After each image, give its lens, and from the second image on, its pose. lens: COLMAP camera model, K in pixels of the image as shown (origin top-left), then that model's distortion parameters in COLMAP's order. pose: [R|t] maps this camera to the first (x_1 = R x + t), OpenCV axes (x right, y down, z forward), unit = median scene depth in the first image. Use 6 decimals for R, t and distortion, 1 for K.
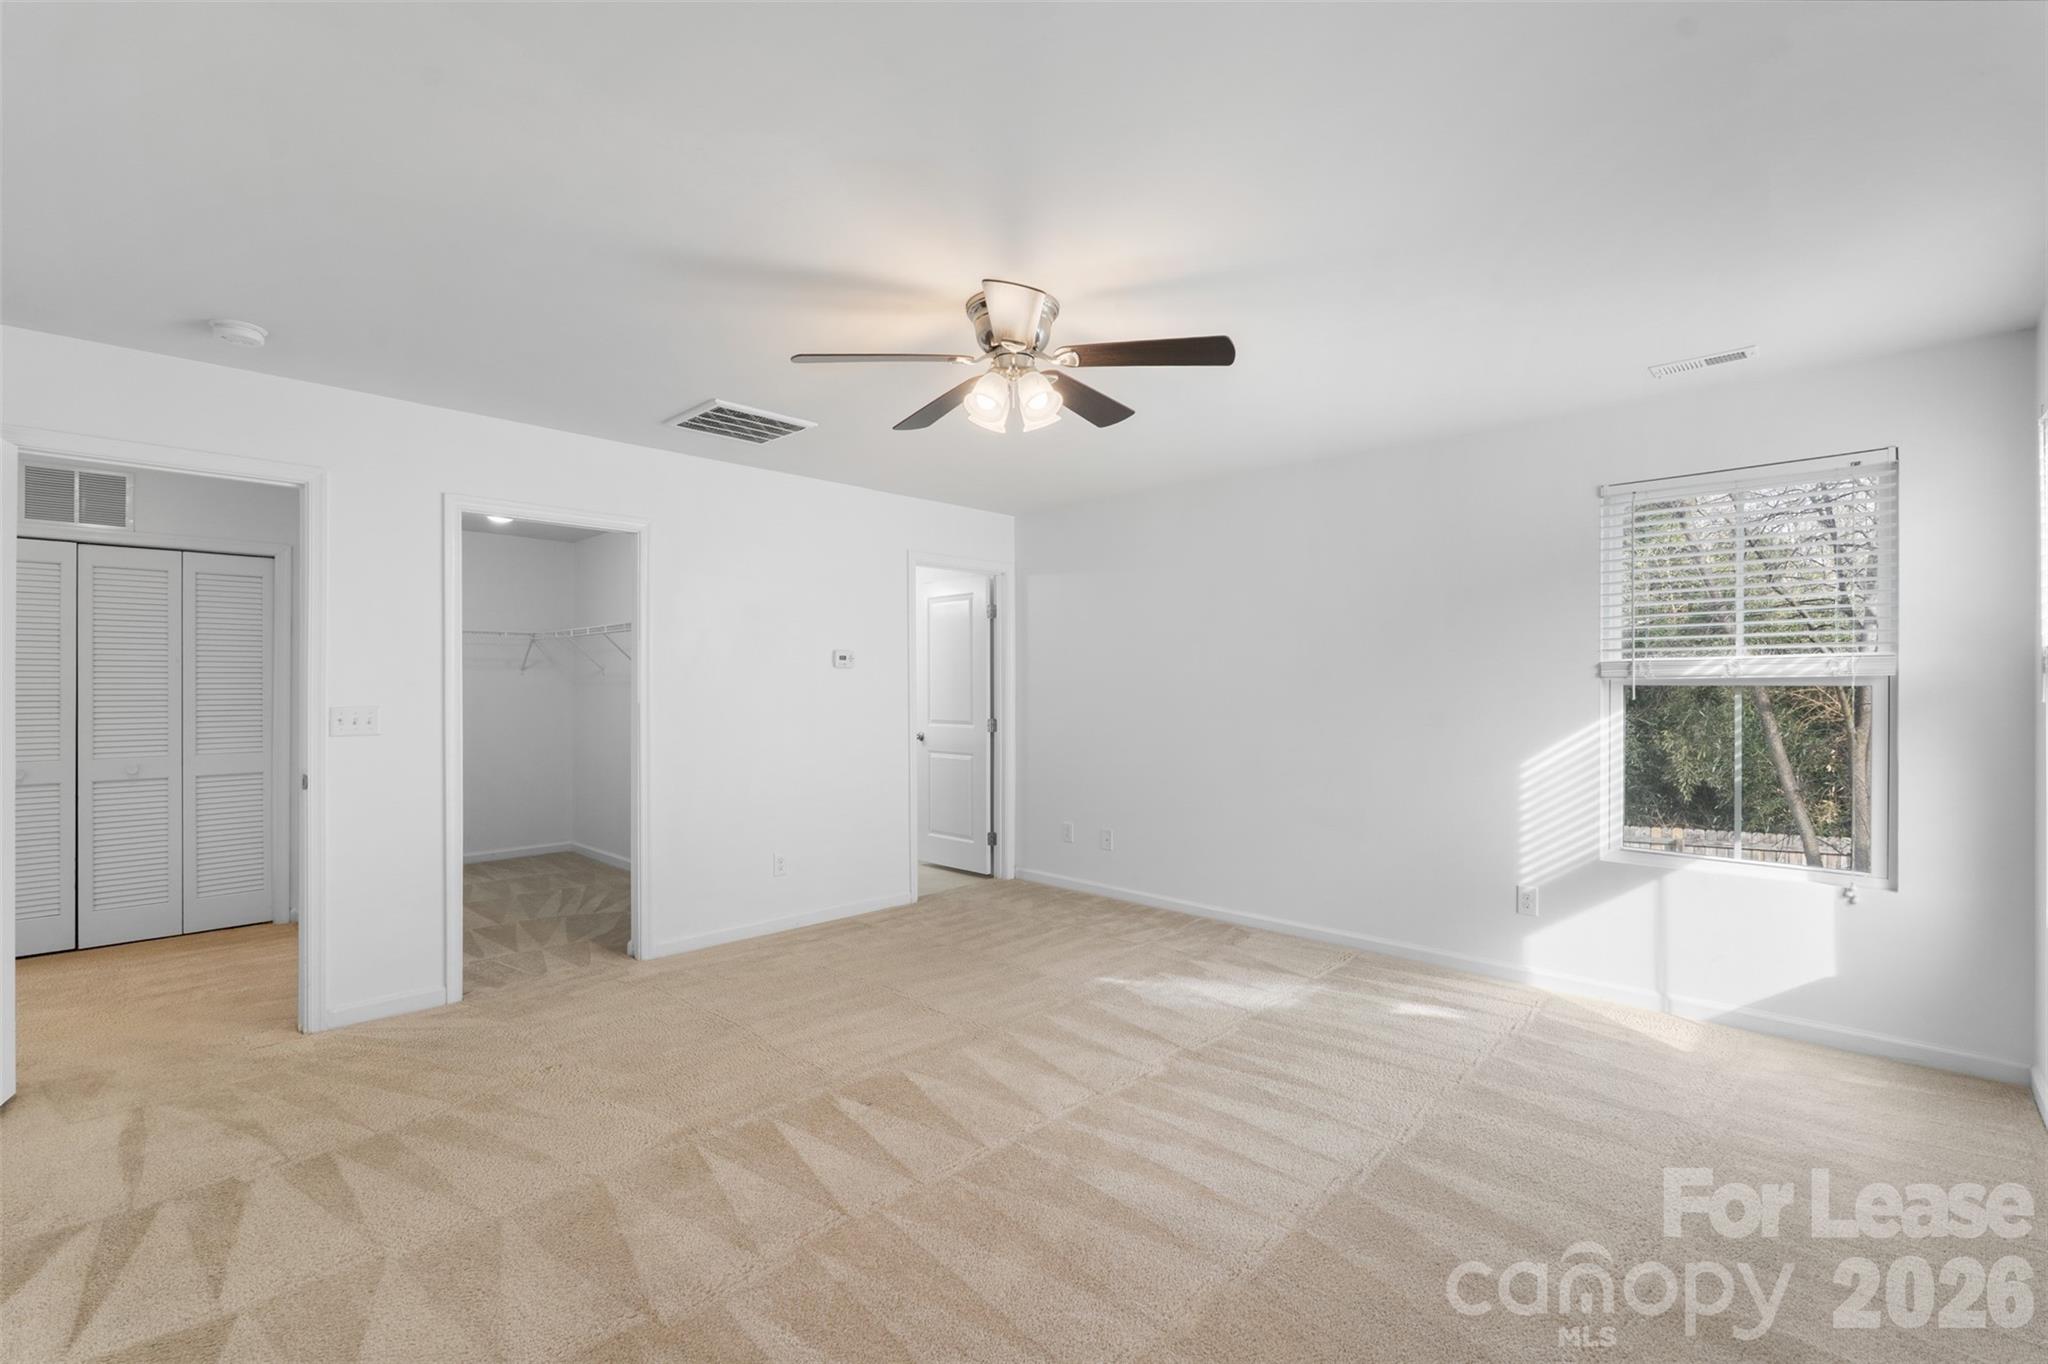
lens RADIAL K [[912.8, 0, 1025.5], [0, 912.8, 687.6], [0, 0, 1]] dist [-0.001152, -0.000073]
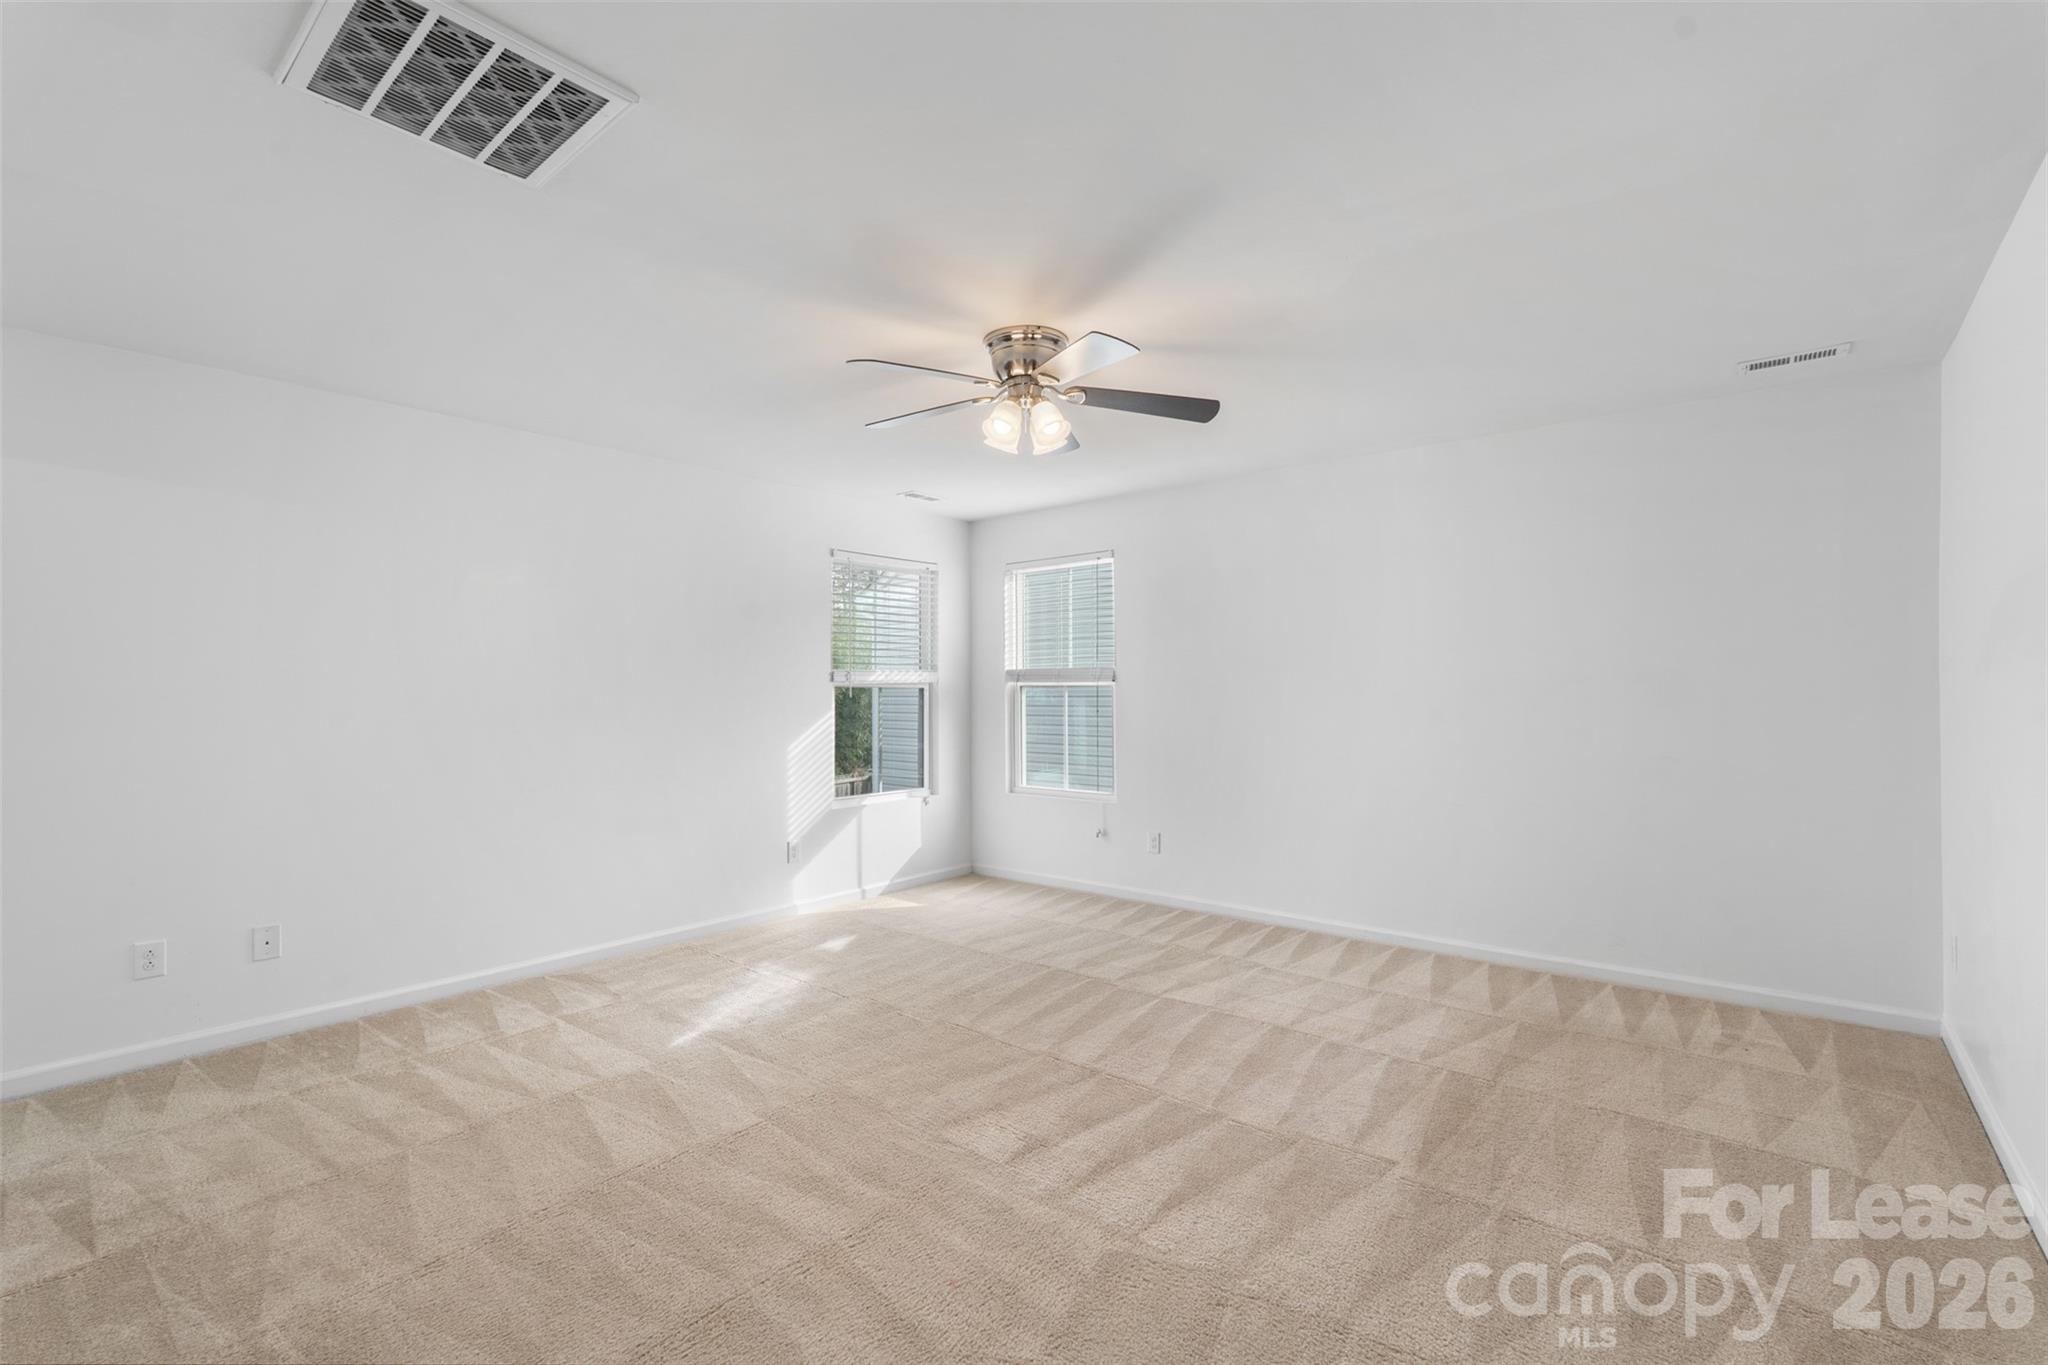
lens RADIAL K [[912.8, 0, 1025.5], [0, 912.8, 688.1], [0, 0, 1]] dist [-0.001152, -0.000073]
pose [[-0.082501, 0.001924, 0.996589, -0.783769], [0.004619, 0.999988, -0.001548, 0.002489], [-0.996580, 0.004475, -0.082508, 0.775934]]
